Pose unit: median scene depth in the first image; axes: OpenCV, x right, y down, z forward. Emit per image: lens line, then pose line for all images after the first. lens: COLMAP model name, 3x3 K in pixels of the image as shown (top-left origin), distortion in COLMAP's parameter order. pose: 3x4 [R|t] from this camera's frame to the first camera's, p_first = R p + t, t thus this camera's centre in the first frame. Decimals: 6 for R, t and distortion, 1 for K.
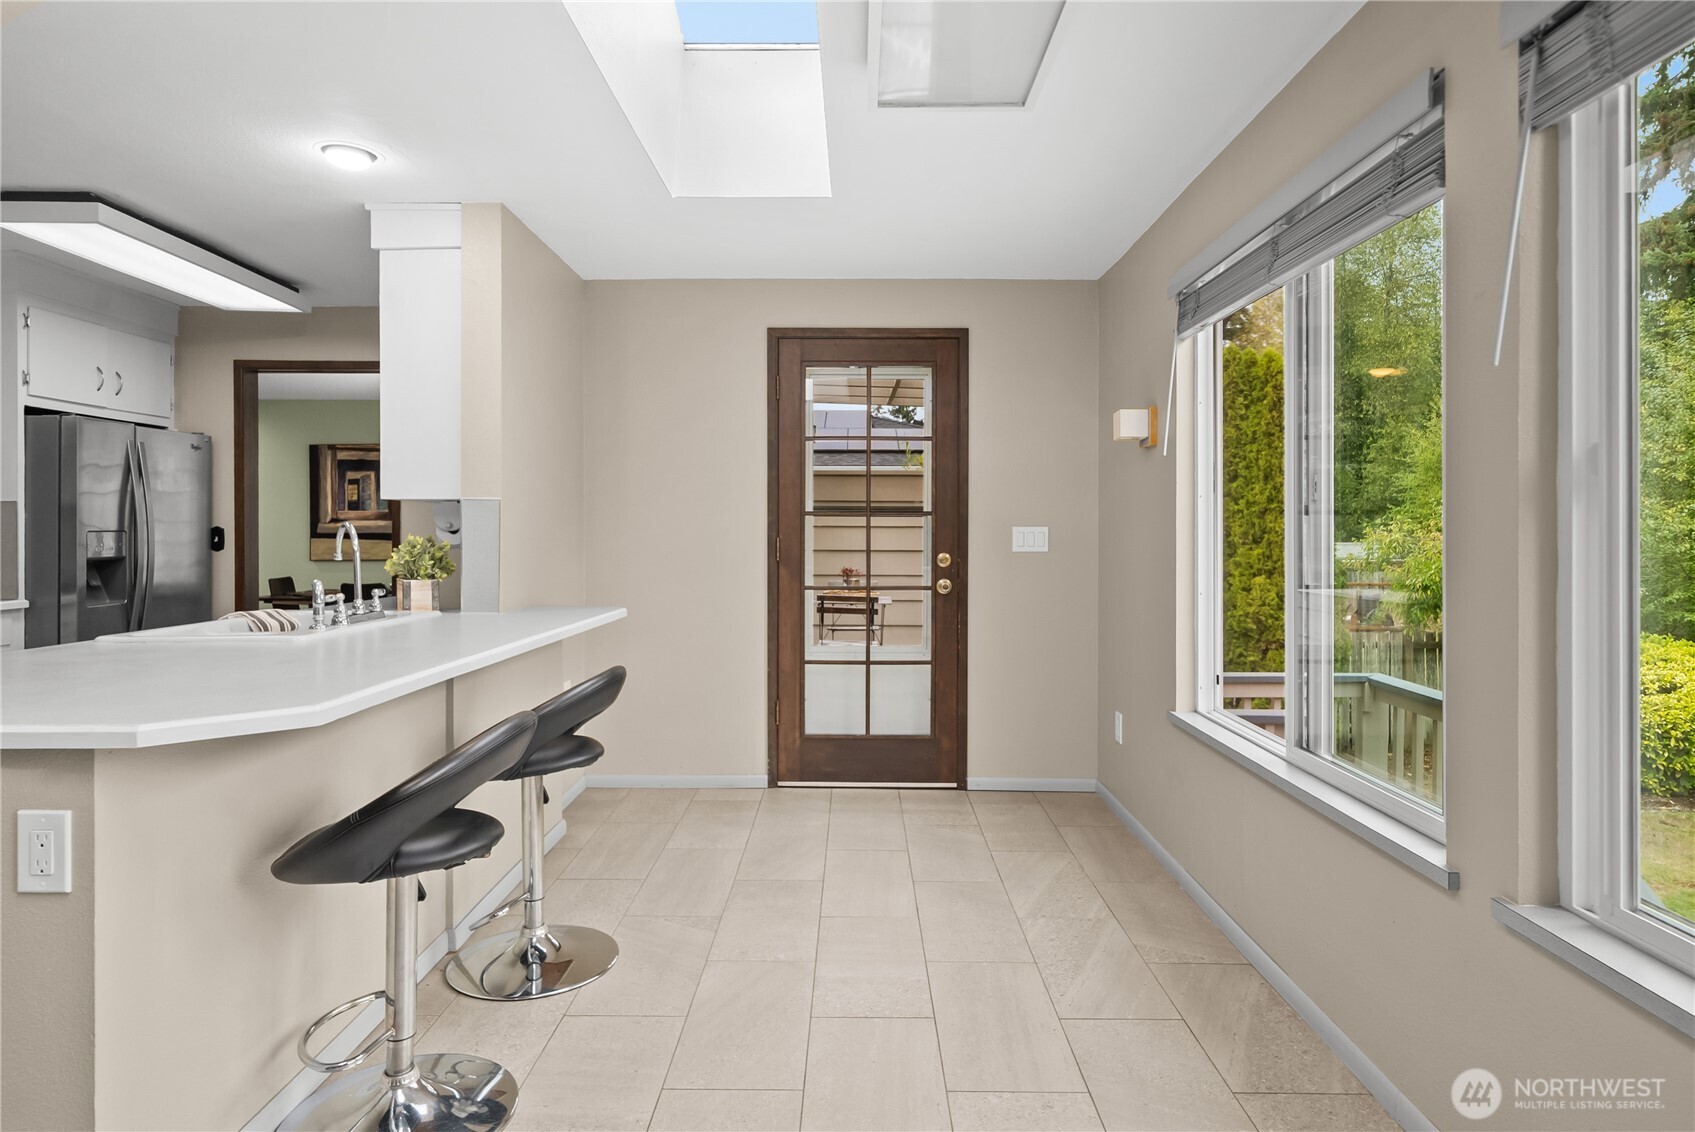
lens RADIAL K [[953.3, 0, 839.1], [0, 953.3, 527.3], [0, 0, 1]] dist [0.004155, 0.000054]
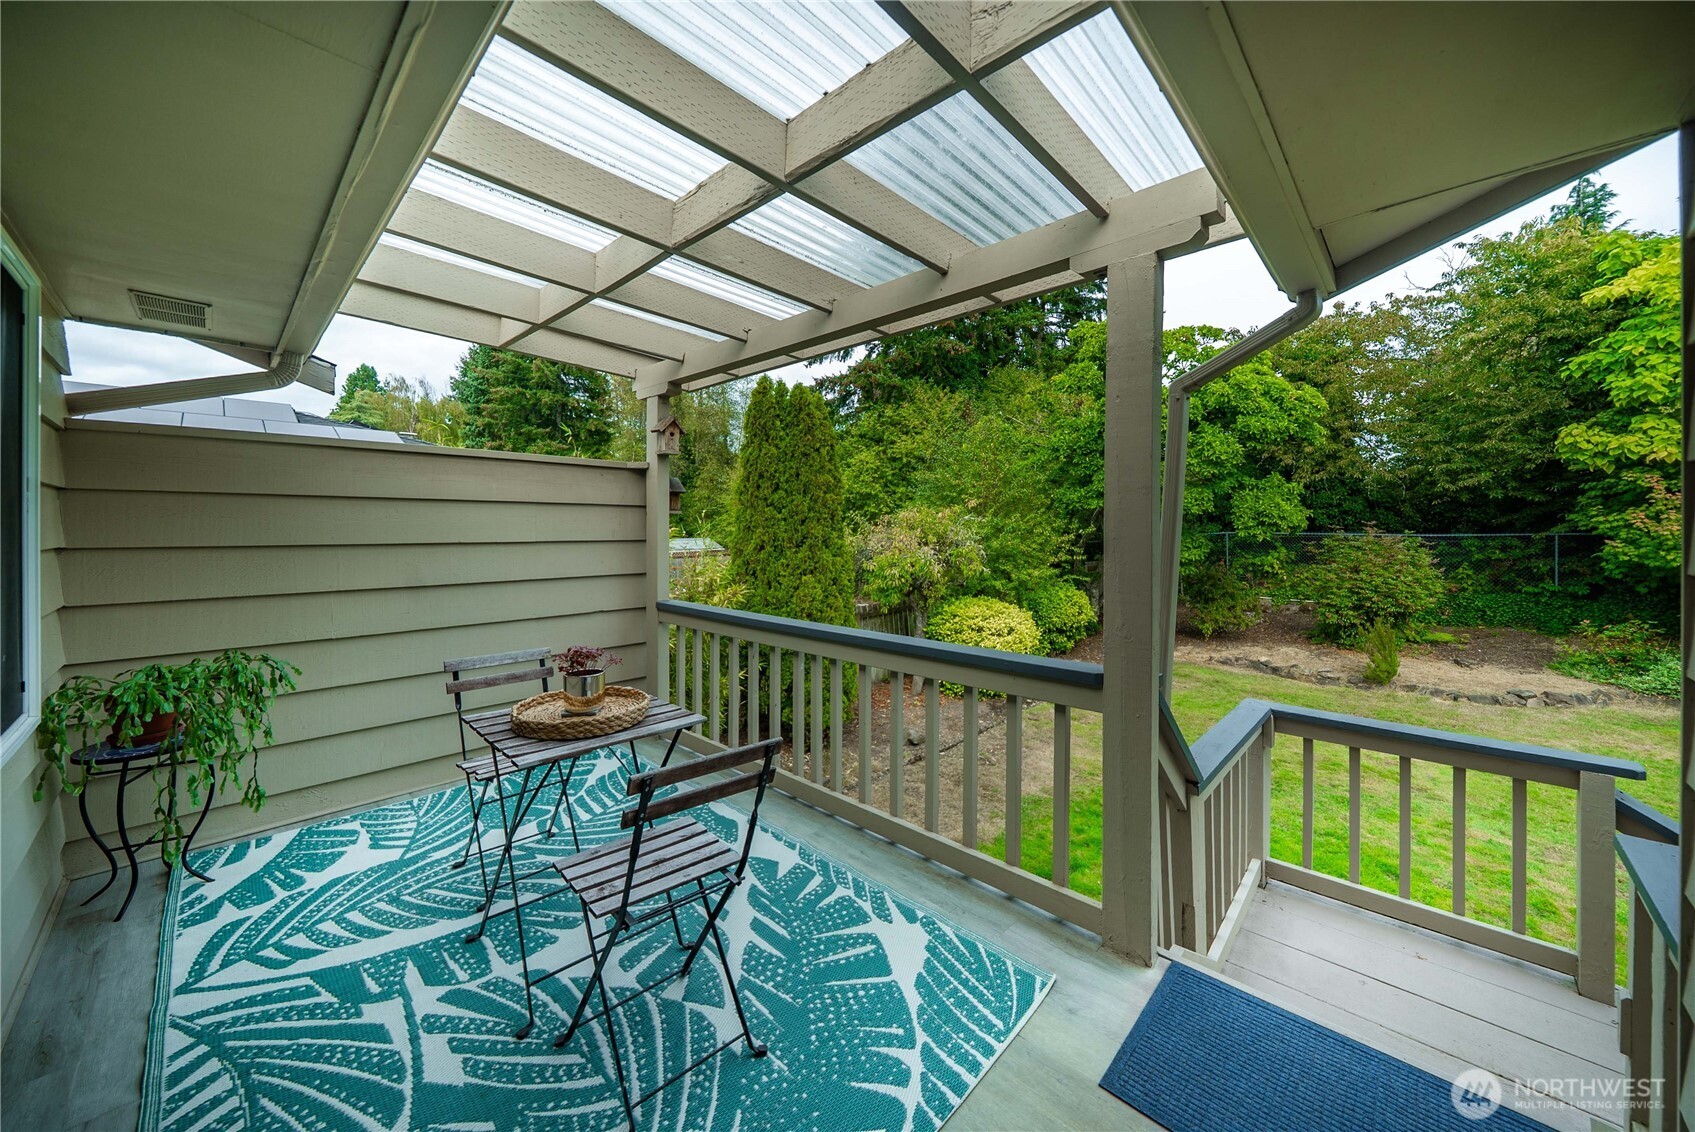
lens RADIAL K [[611.7, 0, 851.5], [0, 611.7, 527.0], [0, 0, 1]] dist [-0.002149, 0.000031]
pose [[0.673612, -0.003114, 0.739079, -0.184550], [0.003510, 0.999993, 0.001015, -0.020995], [-0.739077, 0.001910, 0.673618, 1.184541]]
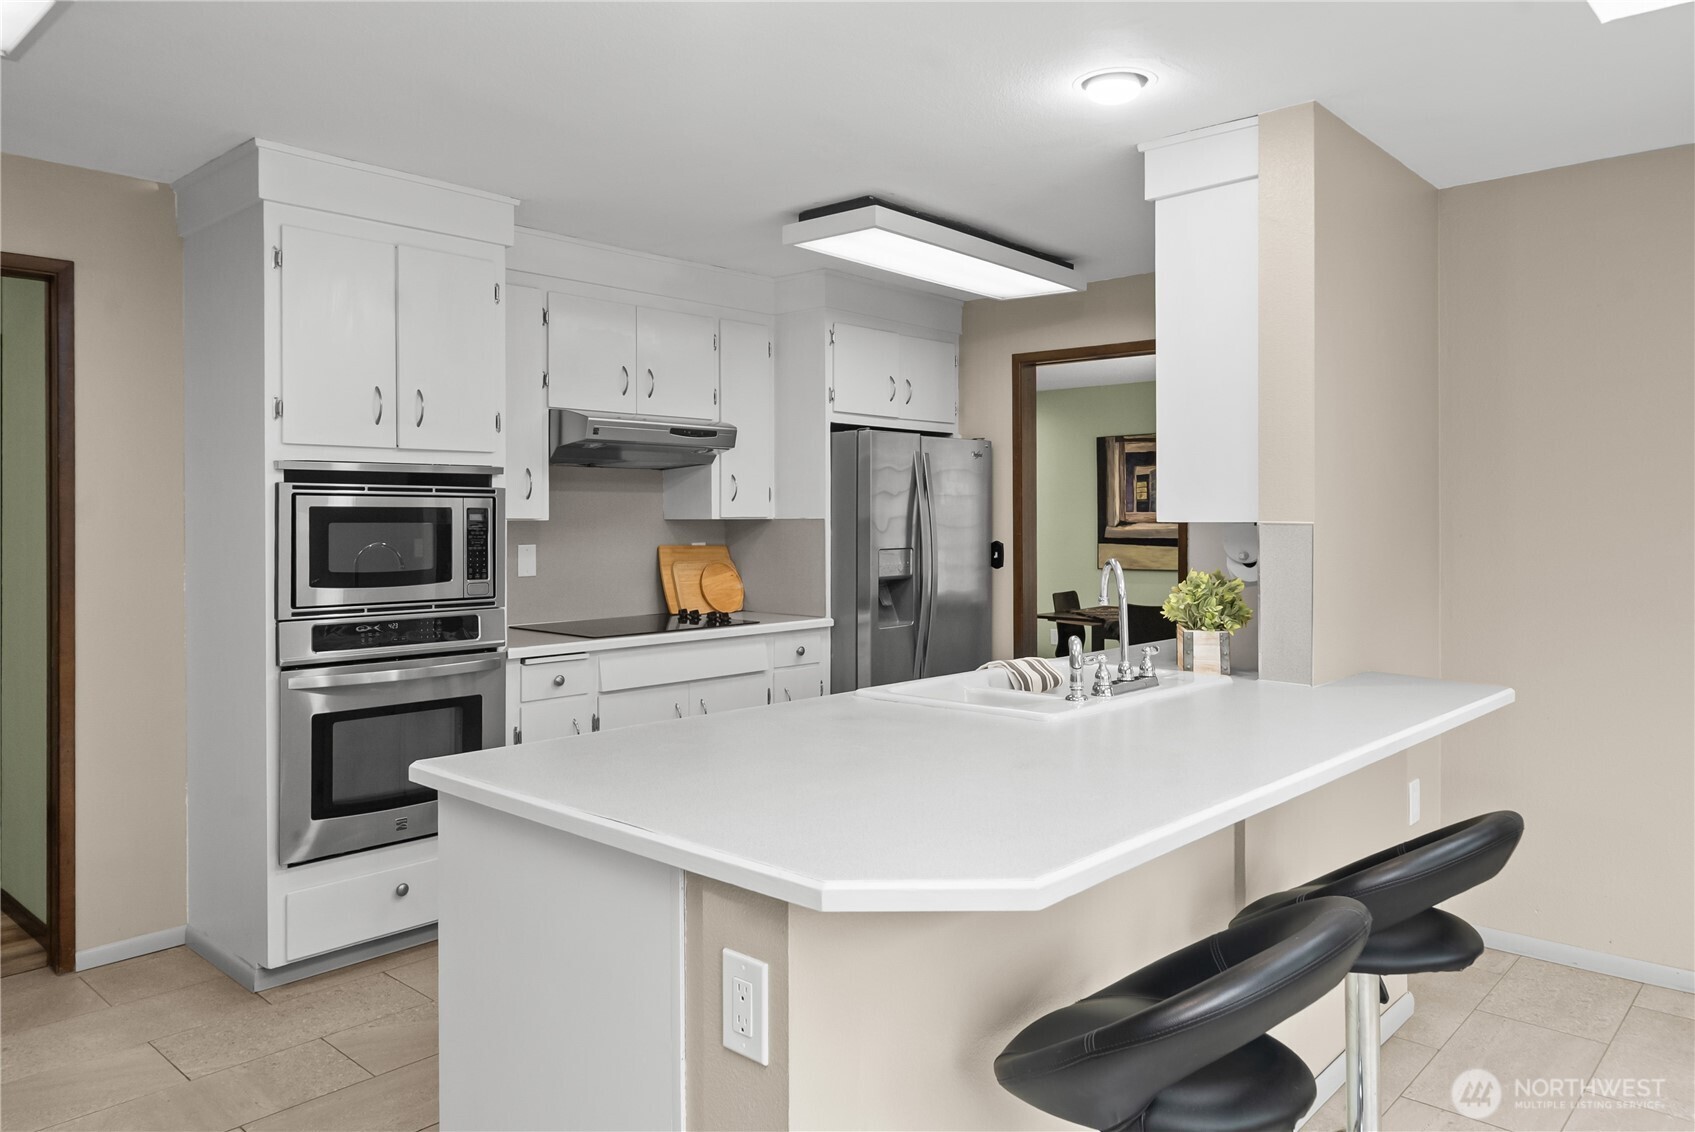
lens RADIAL K [[1154.5, 0, 850.9], [0, 1154.5, 516.1], [0, 0, 1]] dist [-0.001064, -0.000485]
pose [[0.747567, -0.002141, -0.664183, -0.036869], [0.002147, 0.999997, -0.000807, -0.028194], [0.664183, -0.000823, 0.747570, 0.112819]]
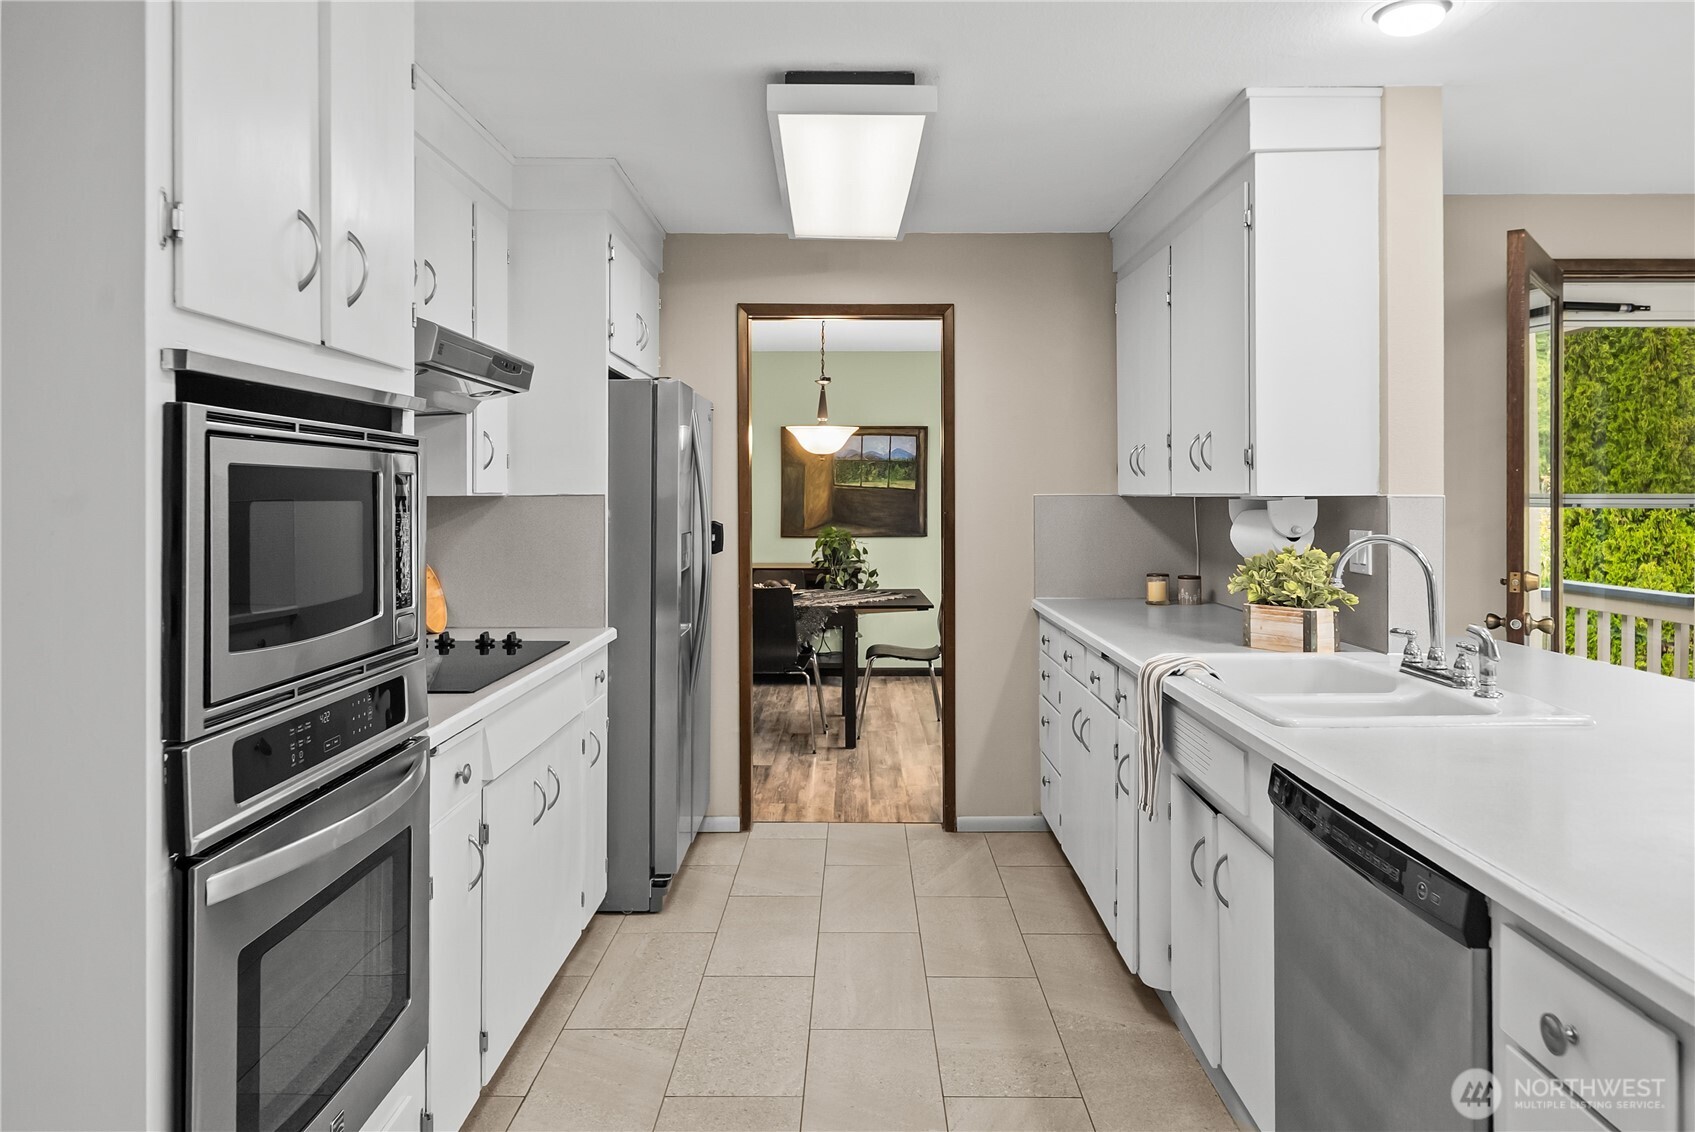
lens RADIAL K [[1112.8, 0, 844.7], [0, 1112.8, 490.7], [0, 0, 1]] dist [0.000355, -0.001027]
pose [[0.999958, -0.003189, 0.008573, -0.661514], [0.003212, 0.999991, -0.002676, -0.026760], [-0.008564, 0.002703, 0.999960, 0.131706]]
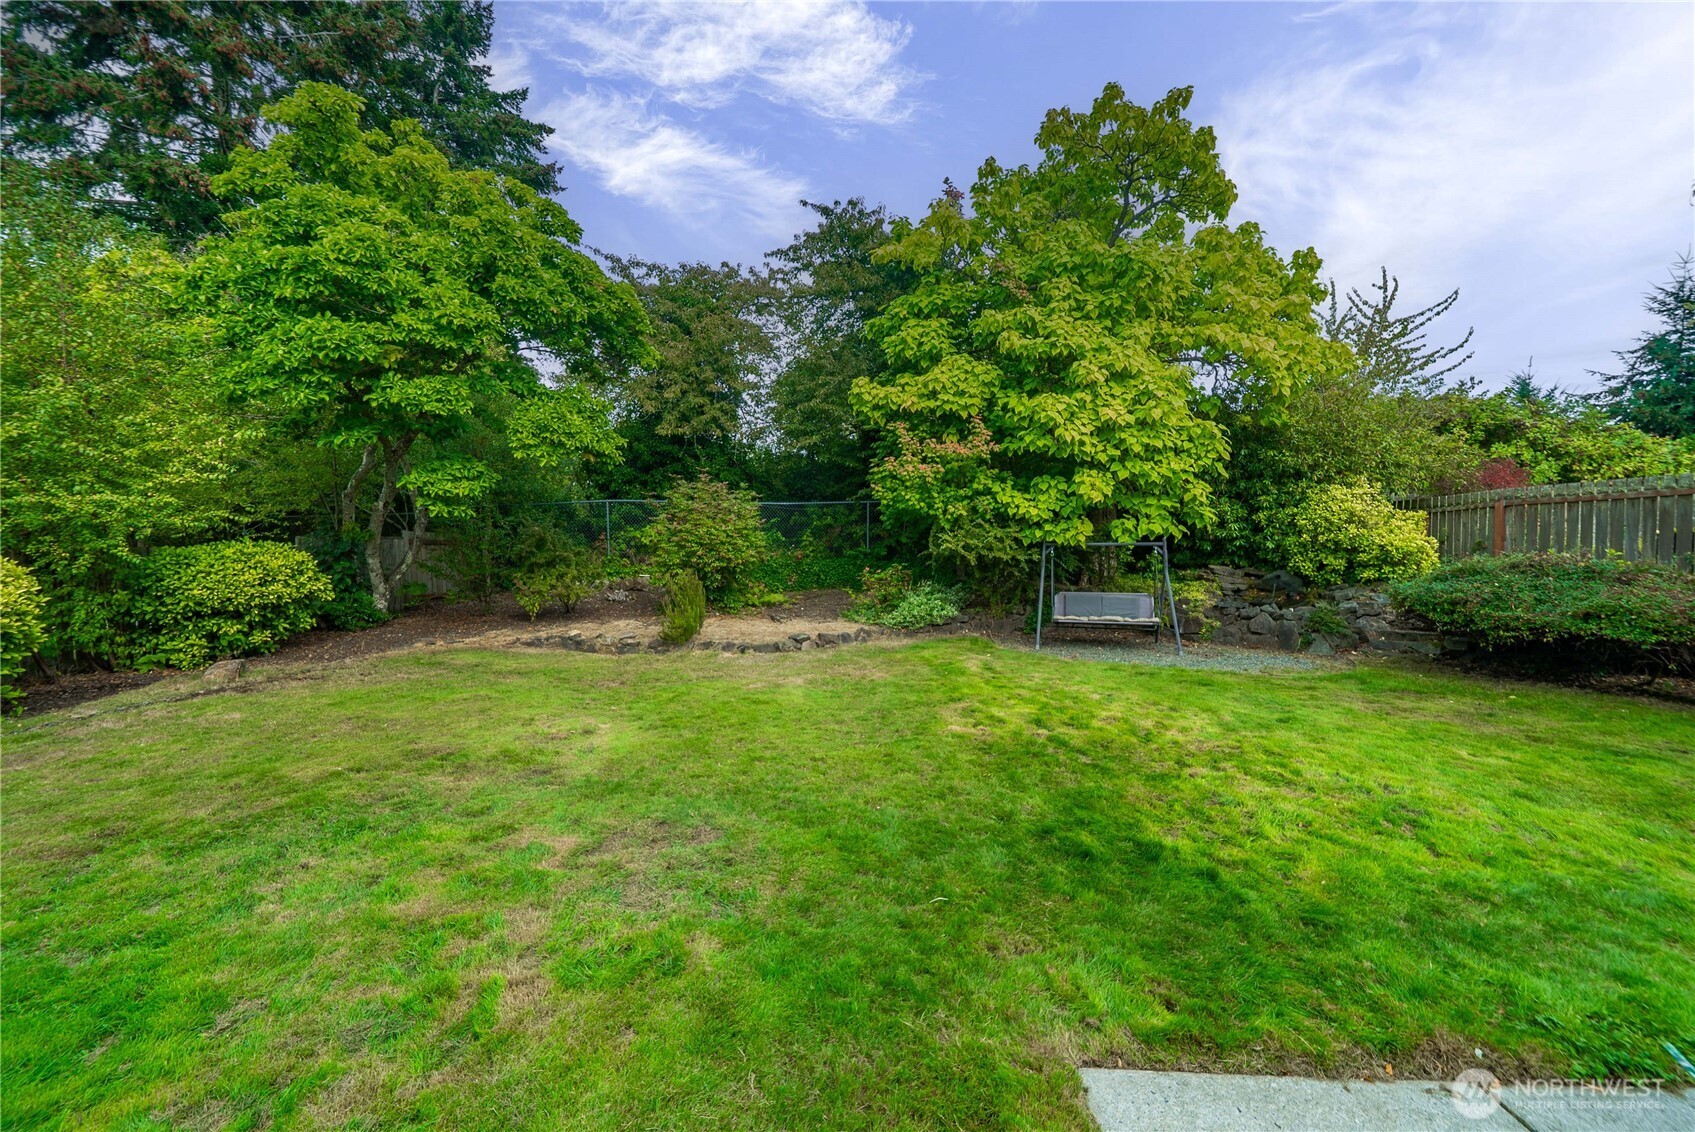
lens RADIAL K [[642.9, 0, 844.0], [0, 642.9, 576.7], [0, 0, 1]] dist [0.000058, 0.000184]
pose [[0.020184, -0.039041, 0.999034, 1.011505], [-0.005661, 0.999217, 0.039162, 0.324368], [-0.999780, -0.006446, 0.019947, 0.657416]]
